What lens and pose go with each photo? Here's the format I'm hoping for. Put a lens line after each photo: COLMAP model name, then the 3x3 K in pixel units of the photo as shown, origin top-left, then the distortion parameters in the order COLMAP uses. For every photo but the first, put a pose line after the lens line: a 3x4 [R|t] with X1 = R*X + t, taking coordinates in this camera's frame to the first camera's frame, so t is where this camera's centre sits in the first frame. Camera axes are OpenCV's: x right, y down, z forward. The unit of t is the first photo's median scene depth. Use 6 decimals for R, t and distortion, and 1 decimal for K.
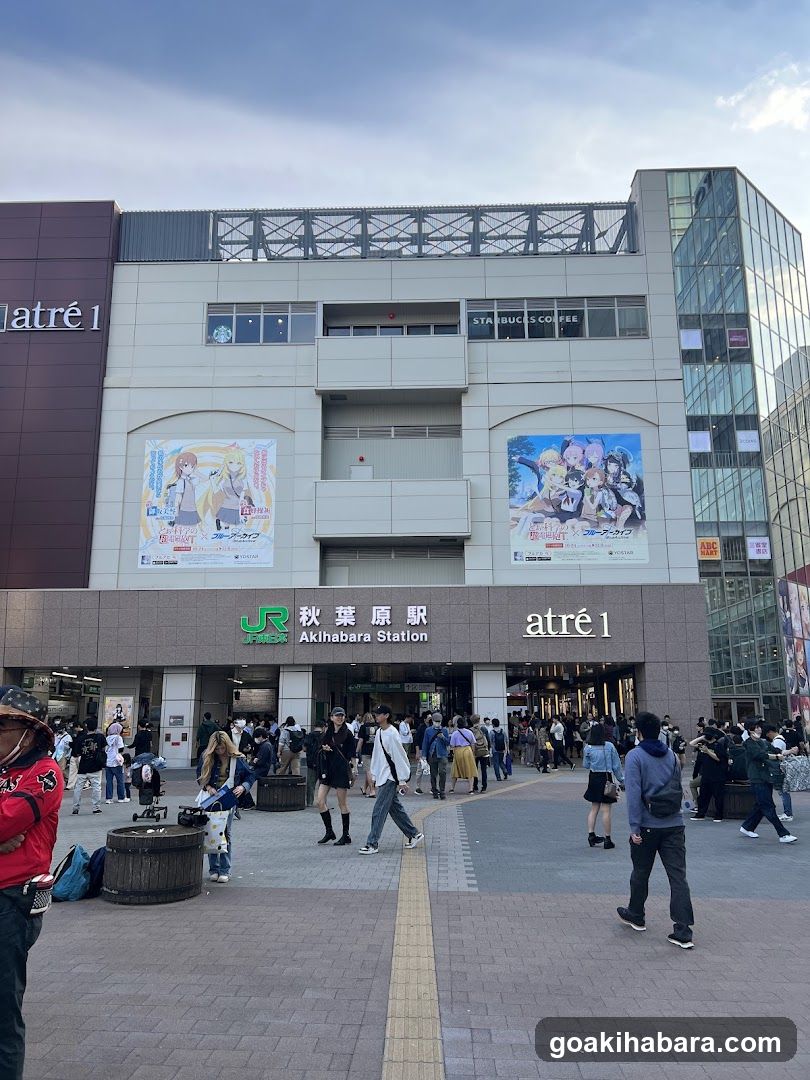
lens RADIAL K [[839.1, 0, 398.1], [0, 839.1, 528.6], [0, 0, 1]] dist [0.078232, -0.105694]
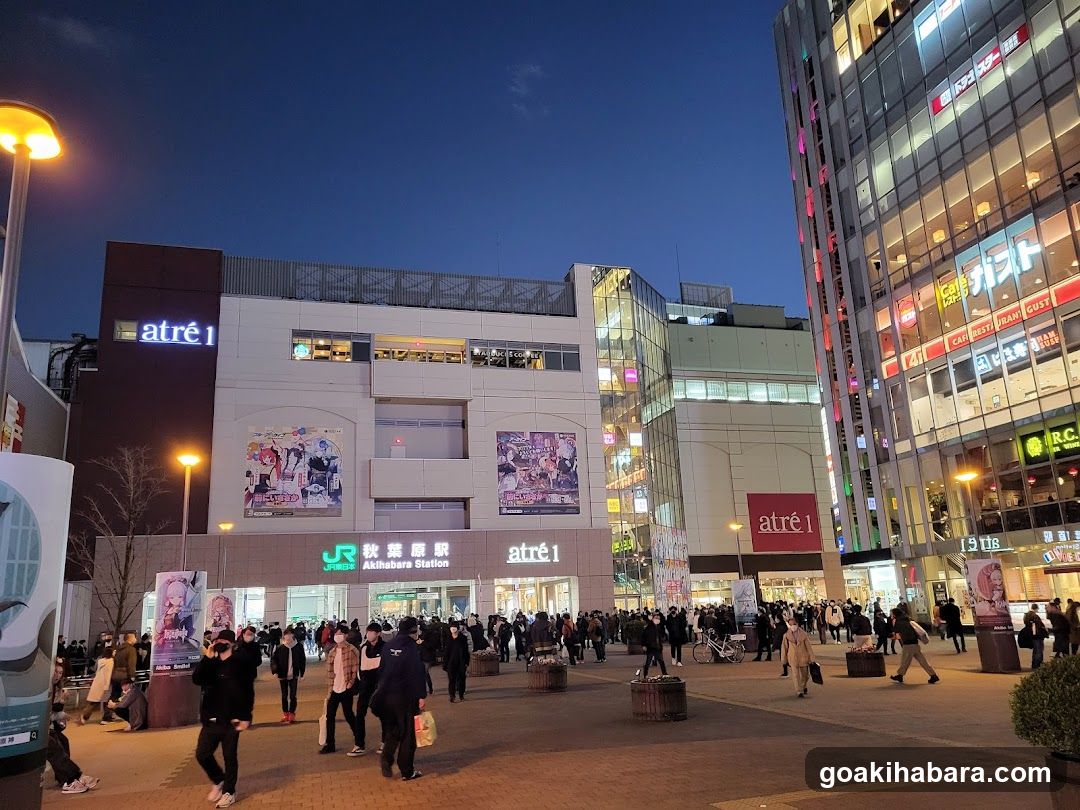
lens RADIAL K [[839.1, 0, 527.2], [0, 839.1, 389.2], [0, 0, 1]] dist [0.078232, -0.105694]
pose [[0.952027, 0.043144, 0.302956, -0.297480], [-0.027574, 0.998079, -0.055485, -0.105583], [-0.304768, 0.044470, 0.951388, -0.514978]]
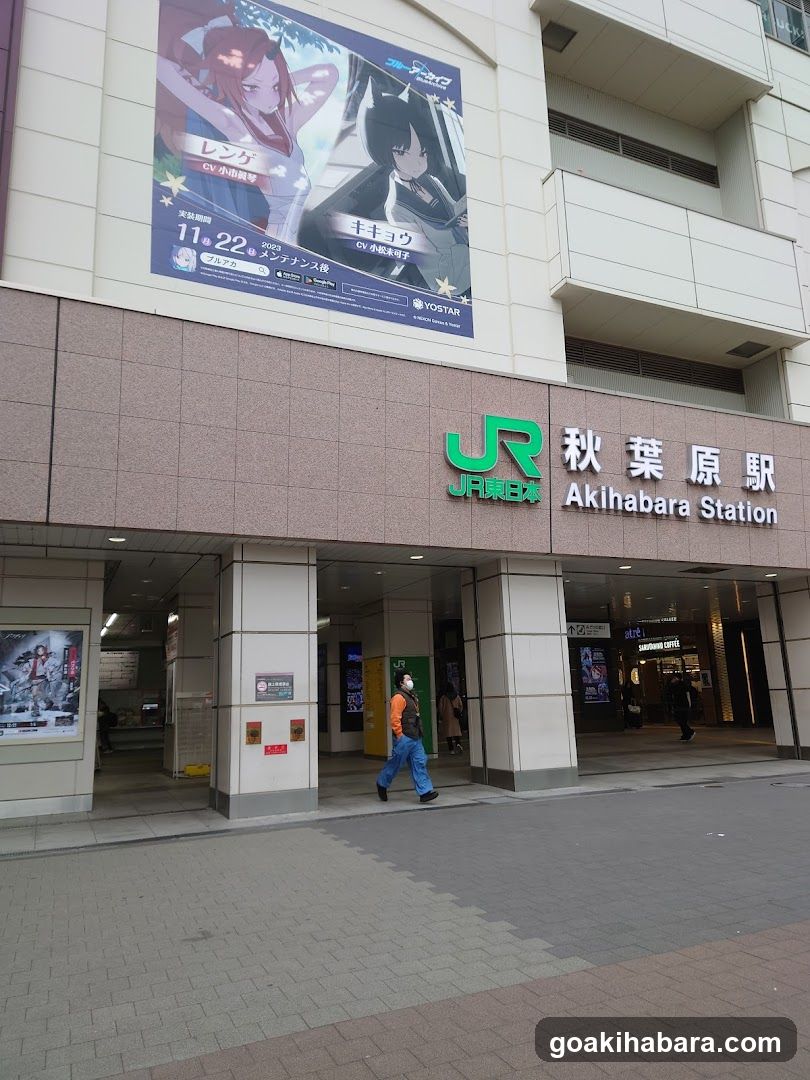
lens RADIAL K [[839.1, 0, 427.0], [0, 839.1, 519.2], [0, 0, 1]] dist [0.078232, -0.105694]
pose [[0.876992, 0.080422, 0.473727, -0.372320], [-0.081227, 0.996518, -0.018801, 0.150386], [-0.473590, -0.021991, 0.880471, 0.623961]]
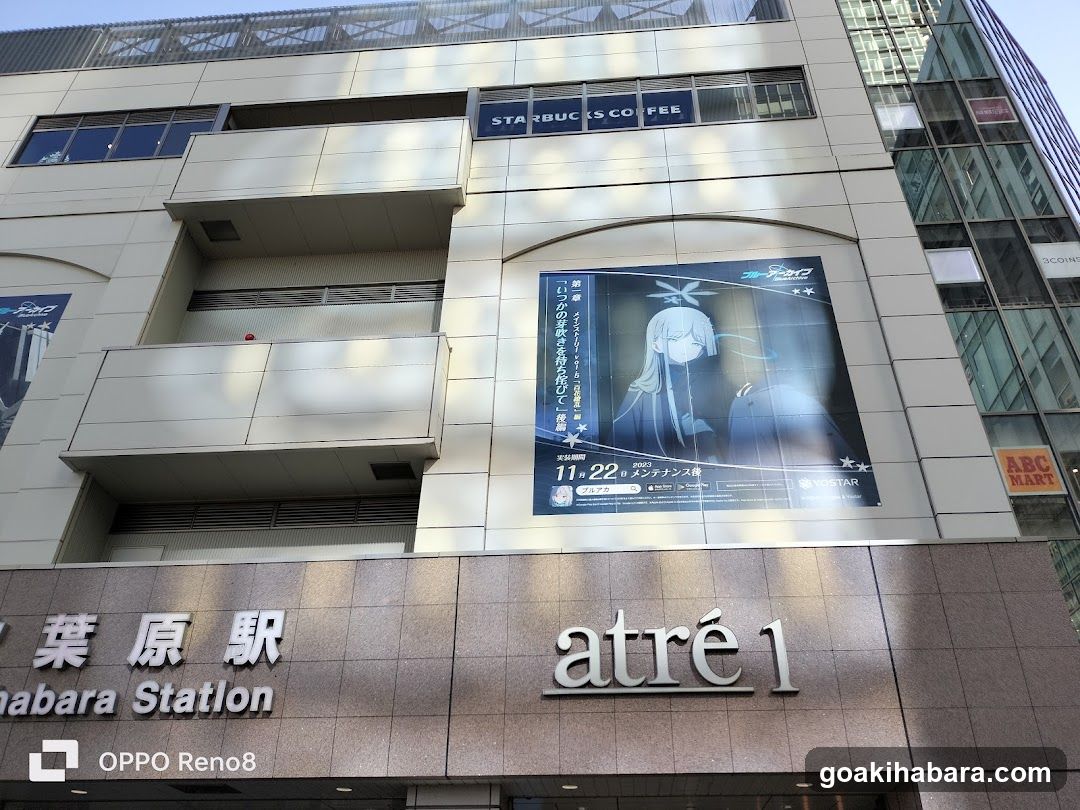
lens RADIAL K [[839.1, 0, 549.7], [0, 839.1, 390.4], [0, 0, 1]] dist [0.078232, -0.105694]
pose [[0.998750, -0.016476, -0.047188, 0.161083], [-0.003485, 0.918853, -0.394583, 0.143813], [0.049860, 0.394255, 0.917648, 0.604661]]
